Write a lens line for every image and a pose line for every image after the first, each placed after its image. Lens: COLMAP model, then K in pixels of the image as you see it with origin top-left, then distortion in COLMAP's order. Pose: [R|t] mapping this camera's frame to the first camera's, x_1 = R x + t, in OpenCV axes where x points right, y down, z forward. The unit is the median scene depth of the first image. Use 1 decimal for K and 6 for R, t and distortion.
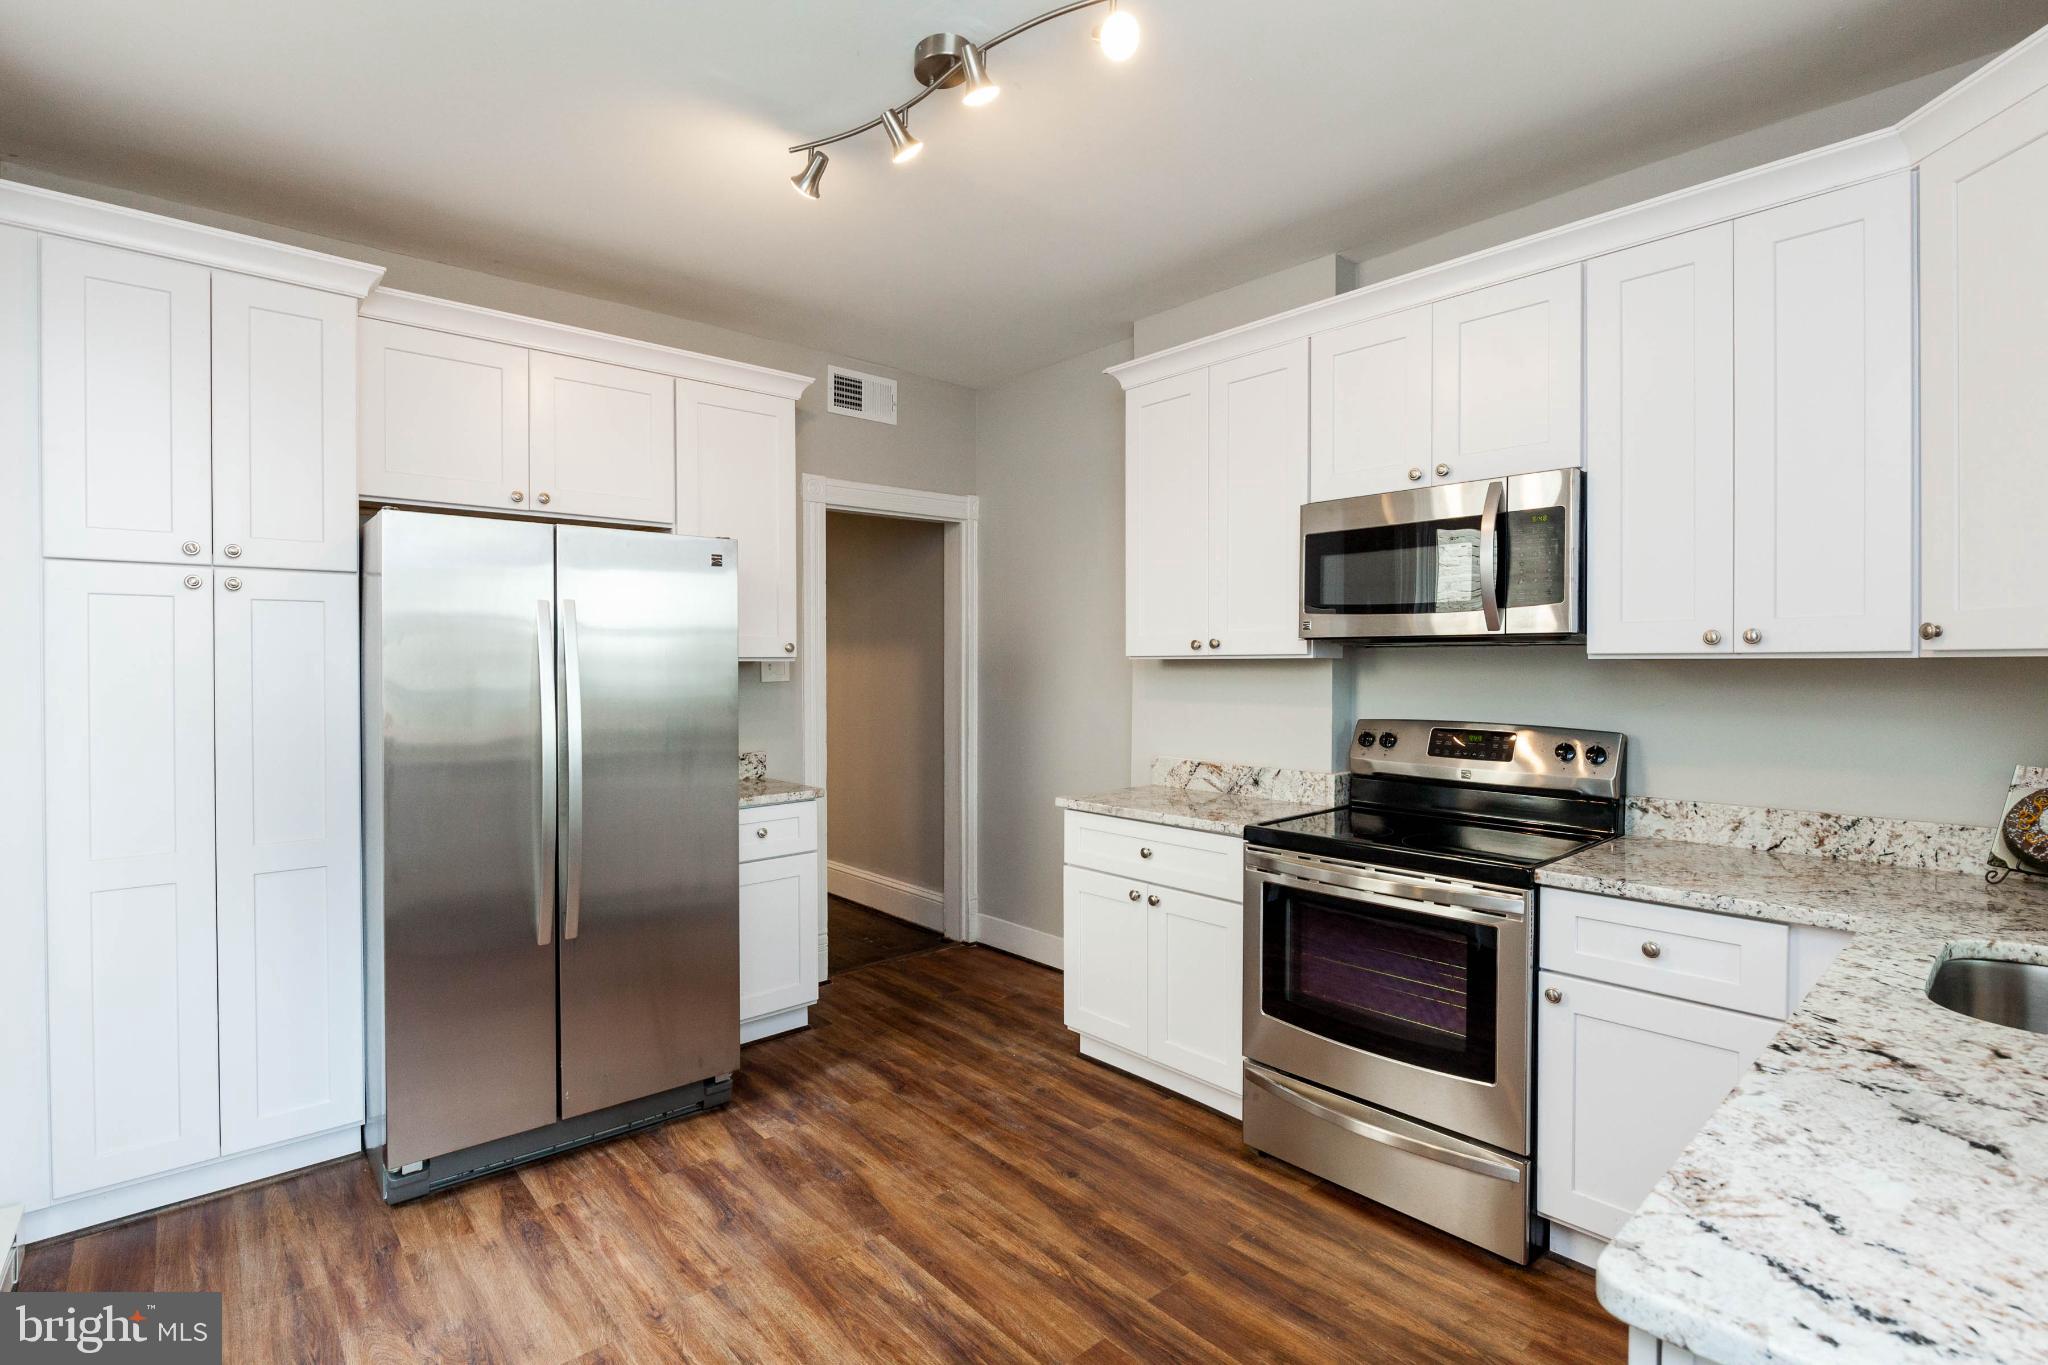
lens RADIAL K [[948.7, 0, 1018.5], [0, 948.7, 673.3], [0, 0, 1]] dist [0.009326, -0.003533]
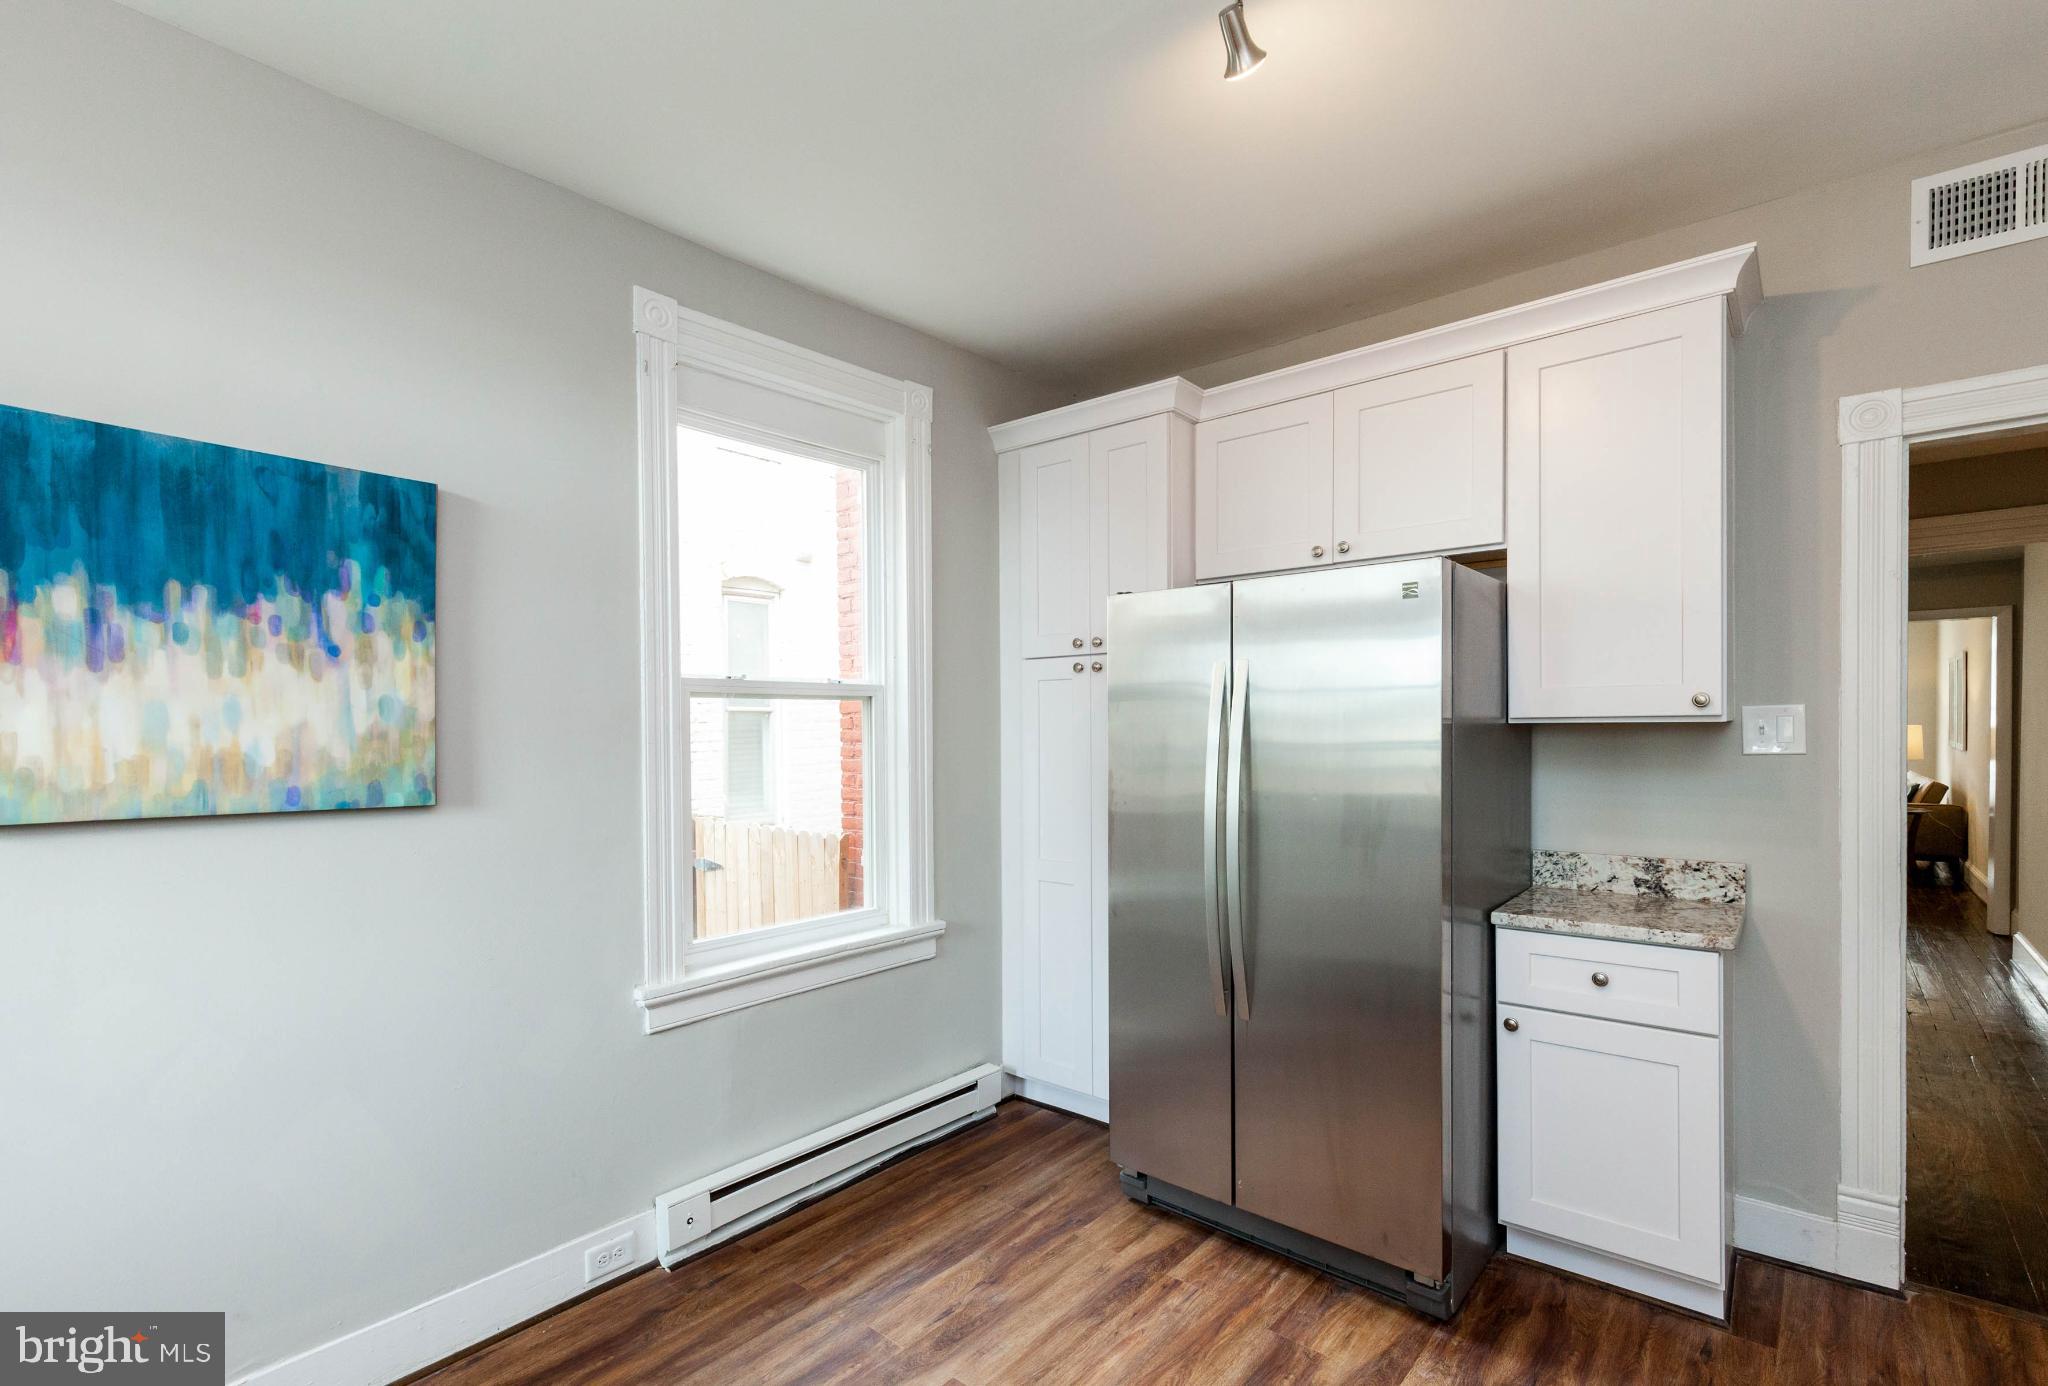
lens RADIAL K [[948.7, 0, 1040.8], [0, 948.7, 736.1], [0, 0, 1]] dist [0.009326, -0.003533]
pose [[0.168124, 0.014533, -0.985659, 0.311148], [-0.004124, 0.999893, 0.014040, -0.010593], [0.985757, 0.001705, 0.168166, 0.481460]]
